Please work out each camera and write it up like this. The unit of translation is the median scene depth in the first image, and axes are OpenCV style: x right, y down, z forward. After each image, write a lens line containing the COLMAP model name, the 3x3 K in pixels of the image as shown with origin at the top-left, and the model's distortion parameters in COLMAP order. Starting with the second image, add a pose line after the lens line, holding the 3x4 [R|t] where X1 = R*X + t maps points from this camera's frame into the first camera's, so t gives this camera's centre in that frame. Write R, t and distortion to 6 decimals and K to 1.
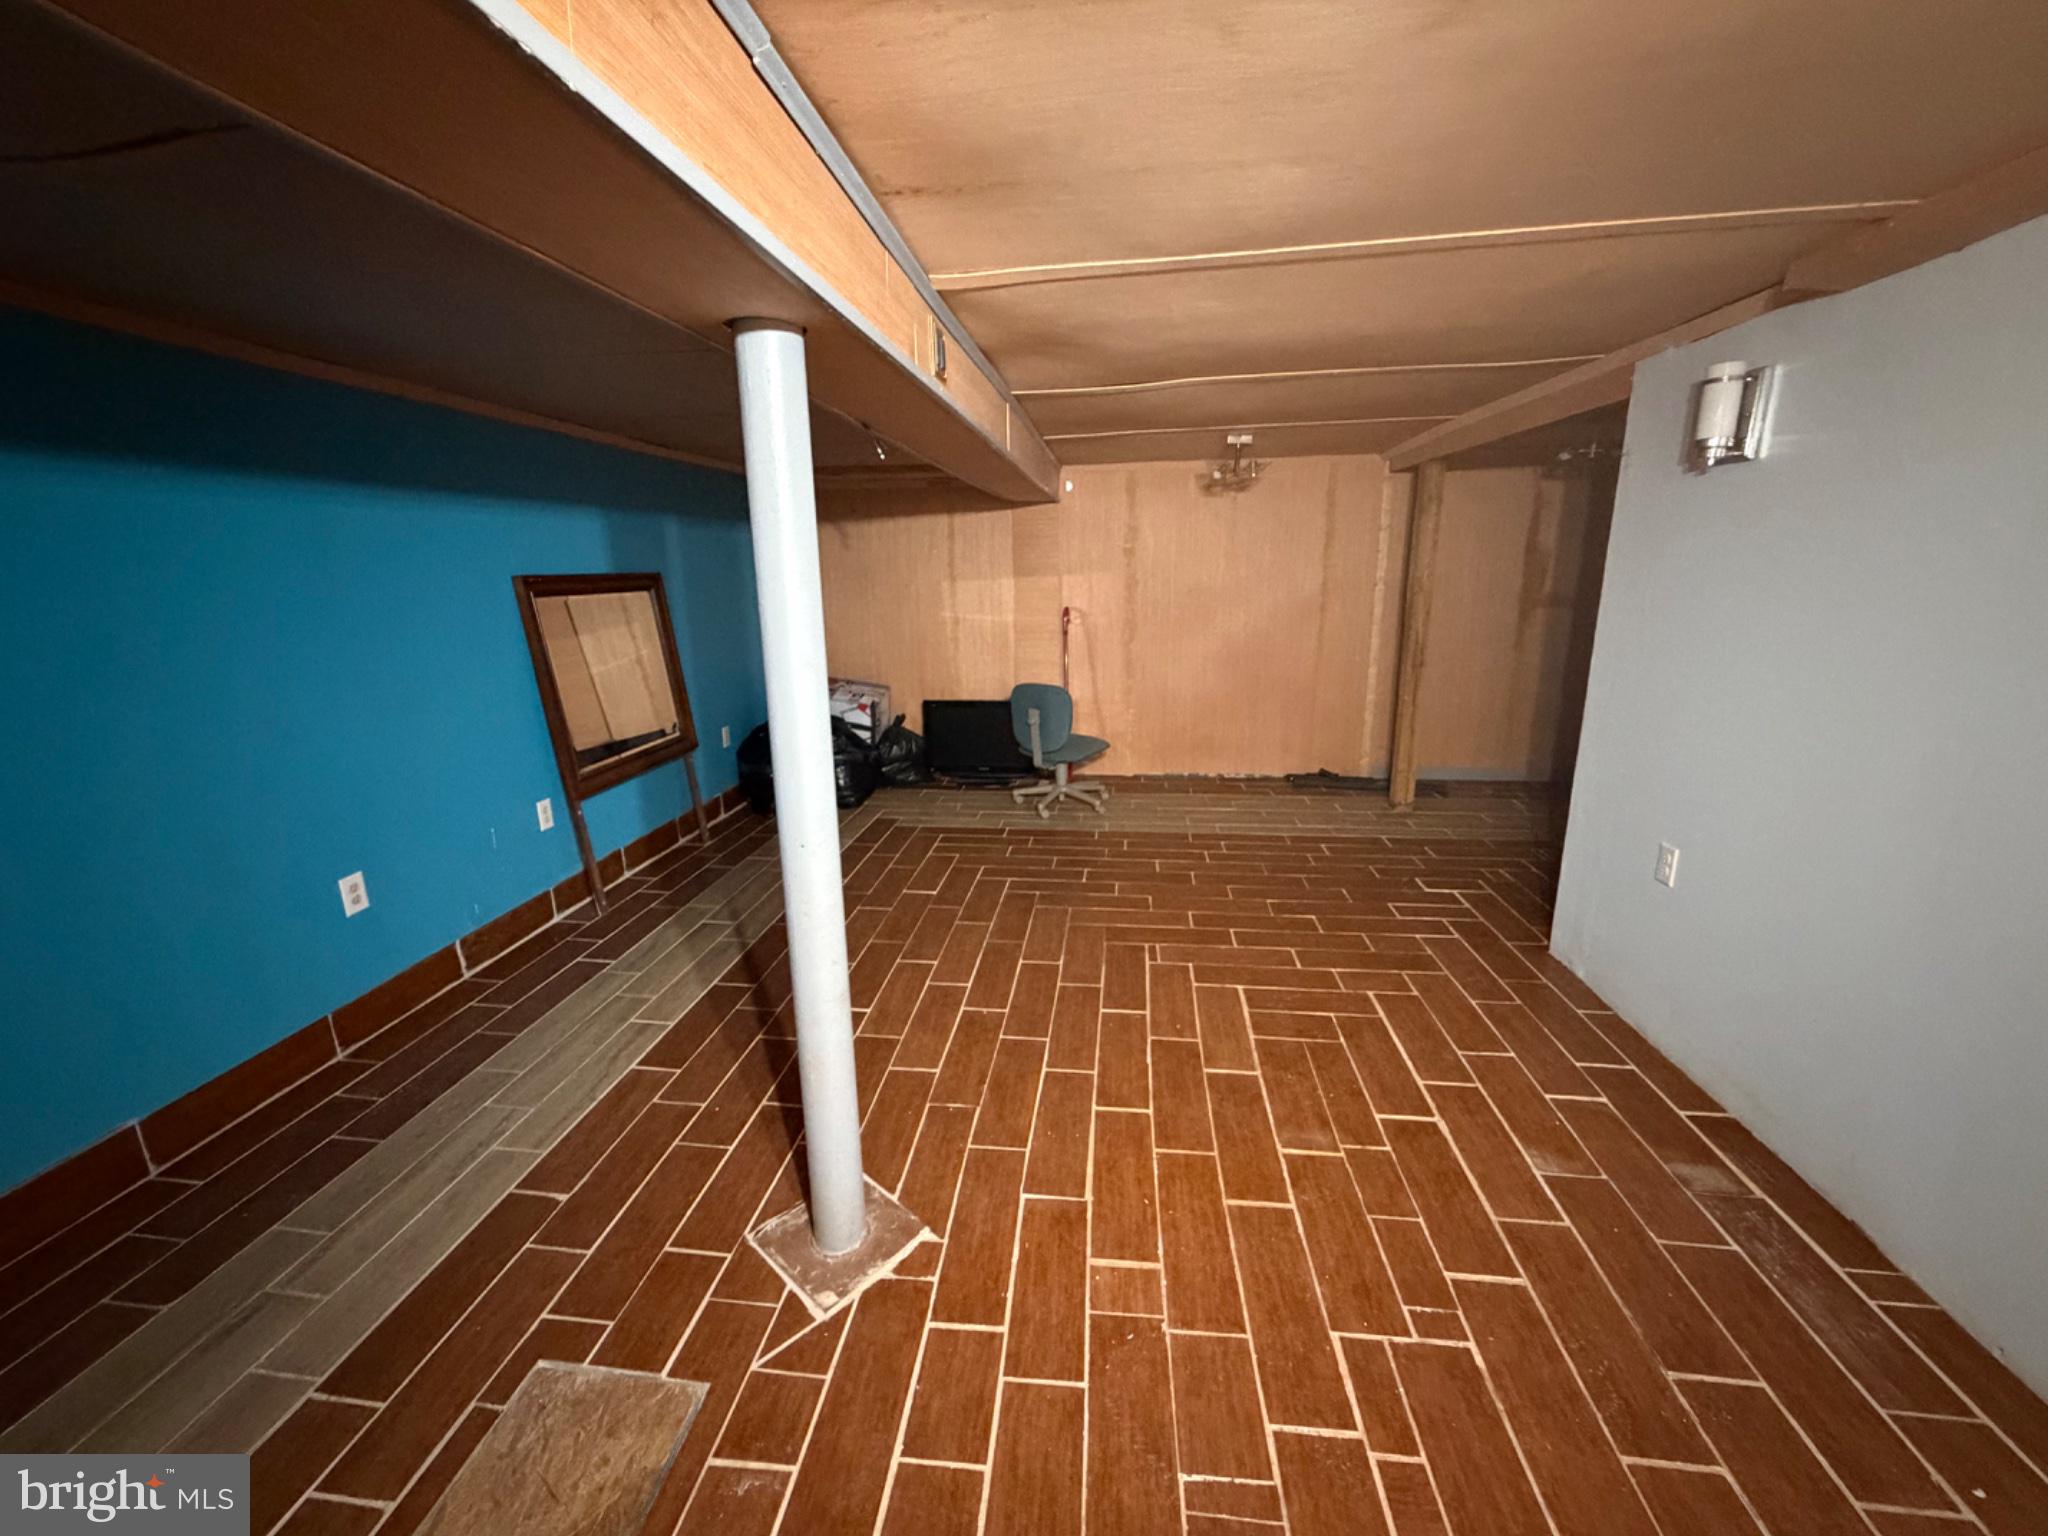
lens RADIAL K [[818.3, 0, 1022.5], [0, 818.3, 767.2], [0, 0, 1]] dist [-0.004376, 0.001214]
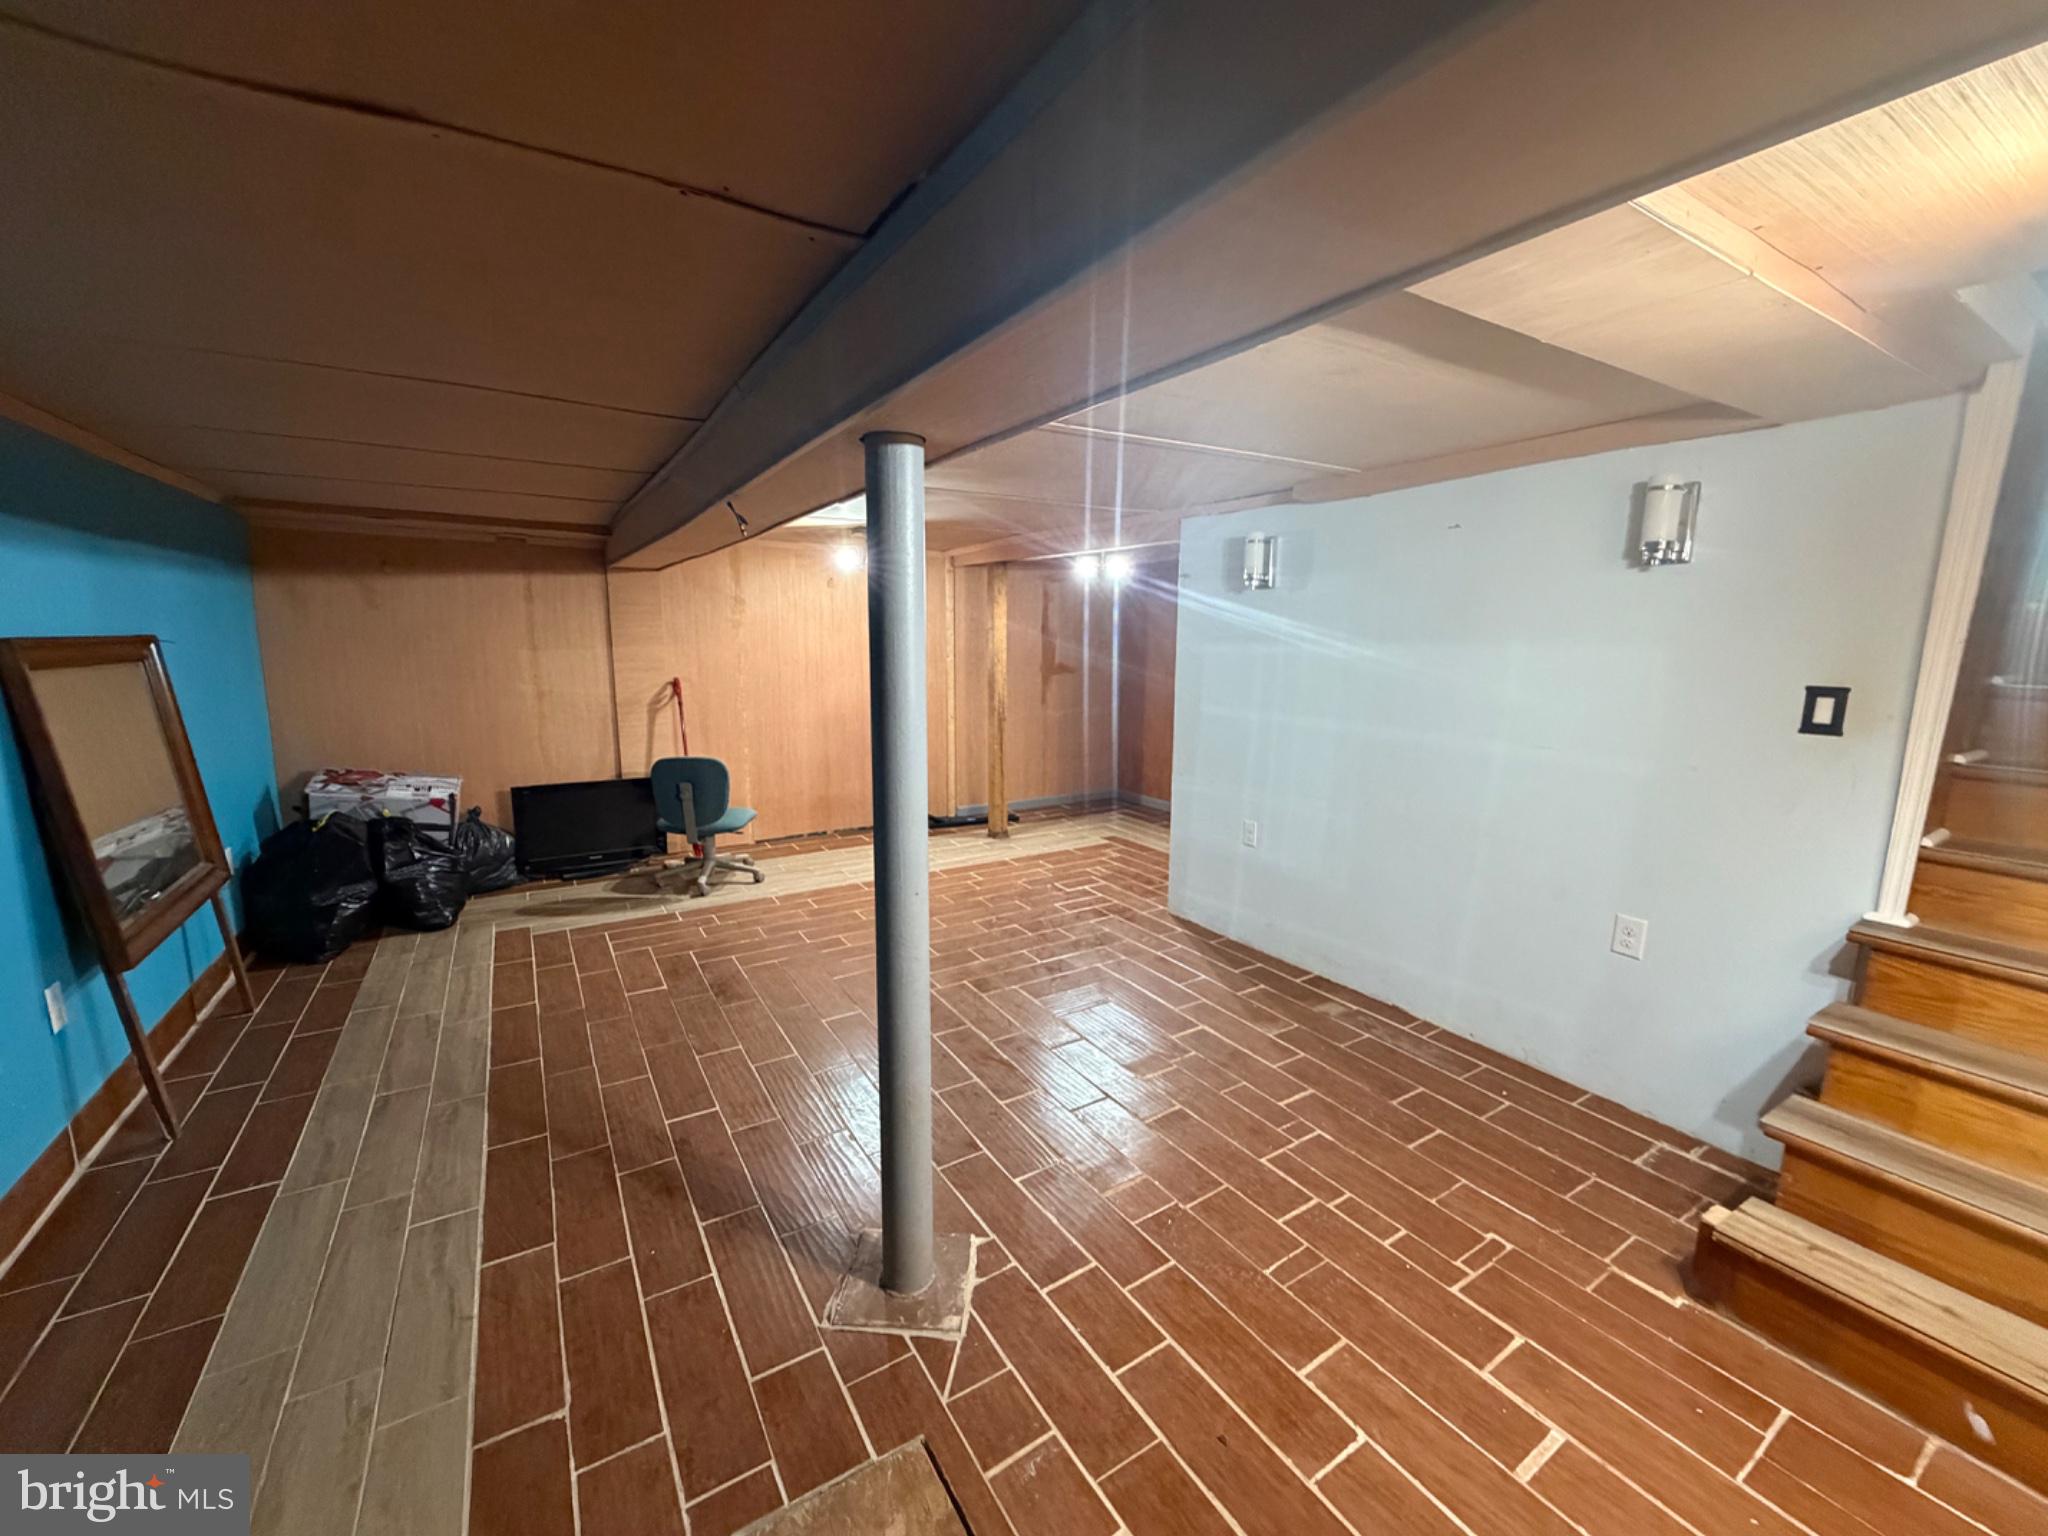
lens RADIAL K [[818.3, 0, 1017.6], [0, 818.3, 764.9], [0, 0, 1]] dist [-0.004376, 0.001214]
pose [[0.776206, -0.077555, 0.625691, -0.718295], [0.129903, 0.990785, -0.038343, -0.013103], [-0.616951, 0.111042, 0.779128, 0.036425]]
